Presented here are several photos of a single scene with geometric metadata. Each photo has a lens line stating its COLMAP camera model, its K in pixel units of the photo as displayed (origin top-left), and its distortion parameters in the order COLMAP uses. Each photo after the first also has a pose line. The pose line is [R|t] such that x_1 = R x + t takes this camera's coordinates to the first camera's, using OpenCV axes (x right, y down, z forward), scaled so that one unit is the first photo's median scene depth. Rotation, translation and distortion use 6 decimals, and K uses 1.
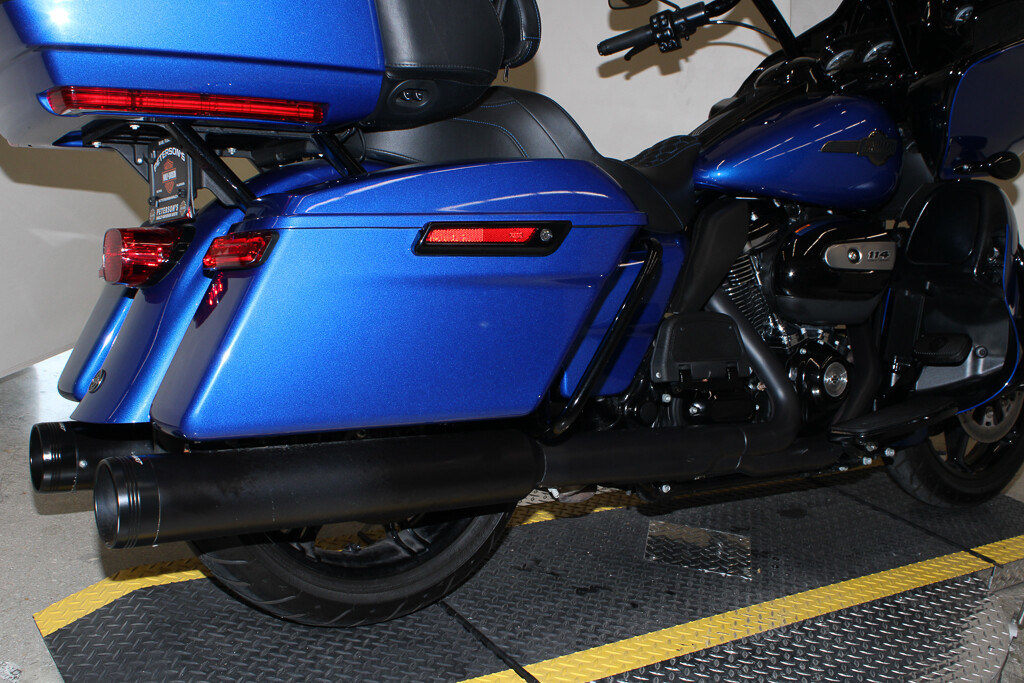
lens RADIAL K [[1131.1, 0, 515.4], [0, 1131.1, 344.2], [0, 0, 1]] dist [-0.090309, 0.108140]
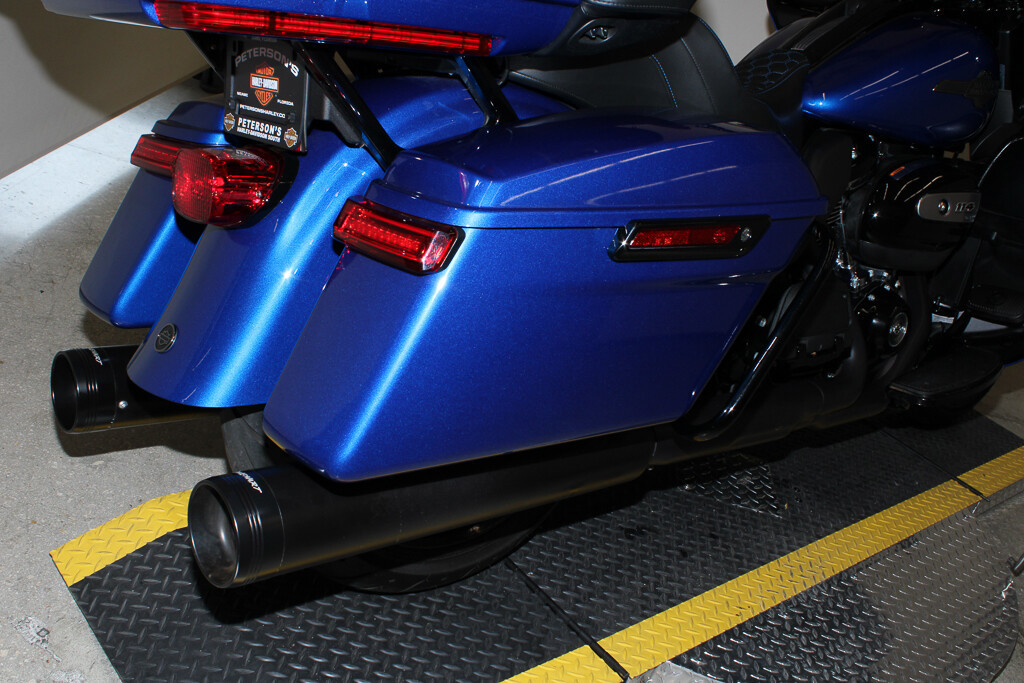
lens RADIAL K [[1053.8, 0, 512.6], [0, 1053.8, 333.9], [0, 0, 1]] dist [-0.089844, 0.039105]
pose [[0.985479, 0.083630, 0.147777, -0.184975], [-0.114332, 0.970262, 0.213354, -0.125236], [-0.125540, -0.227152, 0.965734, 0.181613]]
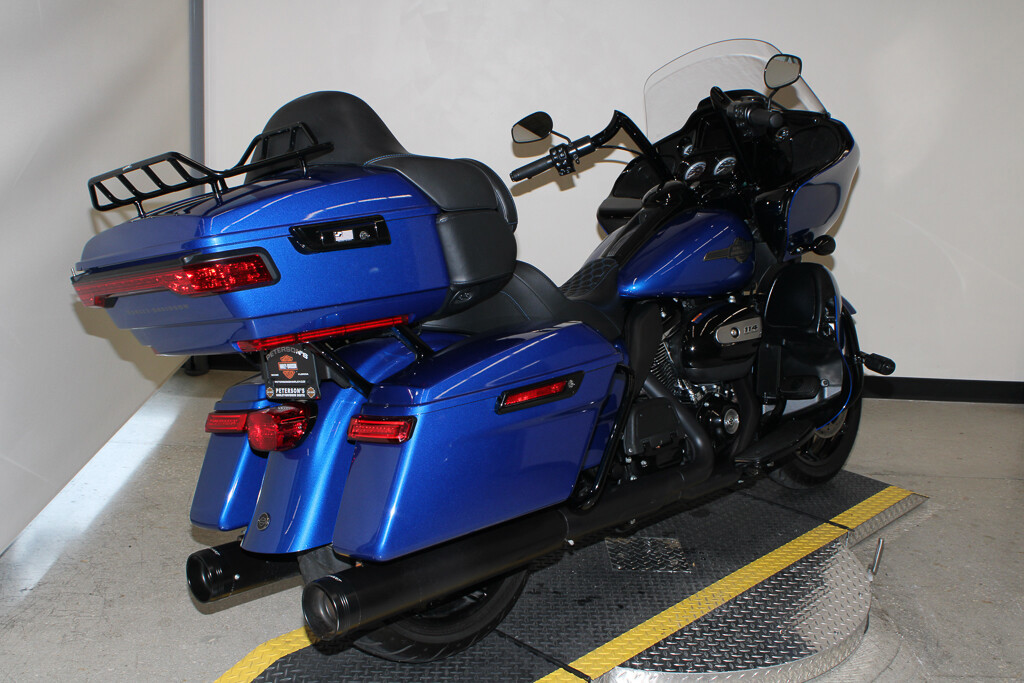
lens RADIAL K [[1131.1, 0, 515.4], [0, 1131.1, 344.2], [0, 0, 1]] dist [-0.090309, 0.108140]
pose [[0.975974, -0.127772, 0.176489, -0.222450], [0.123151, 0.991700, 0.036937, -0.156154], [-0.179744, -0.014314, 0.983609, -0.342560]]
